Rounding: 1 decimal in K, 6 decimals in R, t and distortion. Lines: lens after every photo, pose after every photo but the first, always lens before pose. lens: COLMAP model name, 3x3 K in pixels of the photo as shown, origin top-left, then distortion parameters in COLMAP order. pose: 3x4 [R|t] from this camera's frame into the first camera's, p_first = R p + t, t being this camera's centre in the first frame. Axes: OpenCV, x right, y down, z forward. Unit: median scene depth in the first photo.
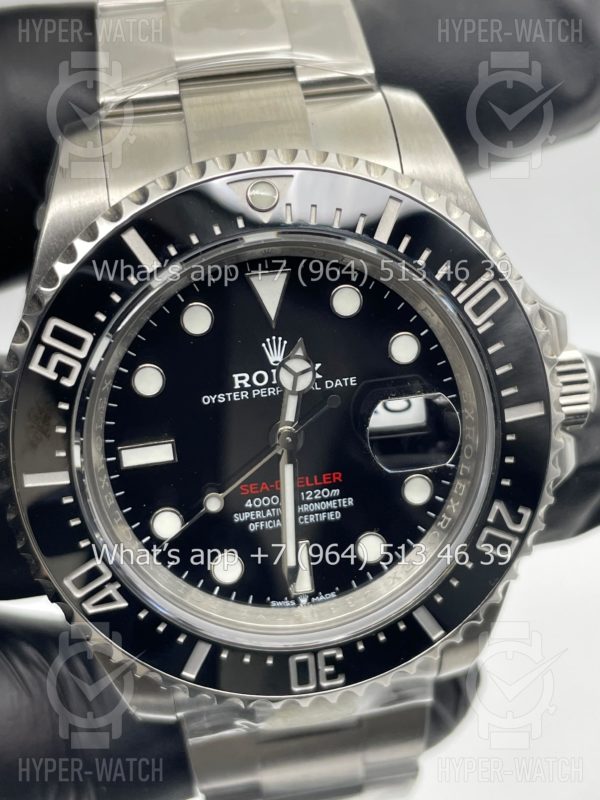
lens RADIAL K [[1307.5, 0, 303.1], [0, 1307.5, 379.7], [0, 0, 1]] dist [0.152230, -0.083582]
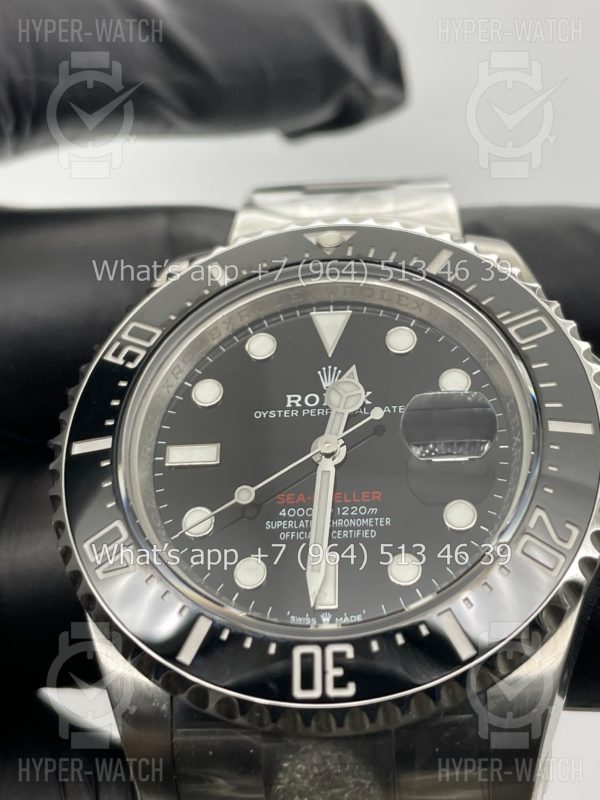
lens RADIAL K [[1307.5, 0, 303.1], [0, 1307.5, 379.7], [0, 0, 1]] dist [0.152230, -0.083582]
pose [[0.960823, -0.013725, -0.276822, 0.247804], [-0.172646, 0.751701, -0.636506, 0.647747], [0.216823, 0.659362, 0.719882, 0.239951]]
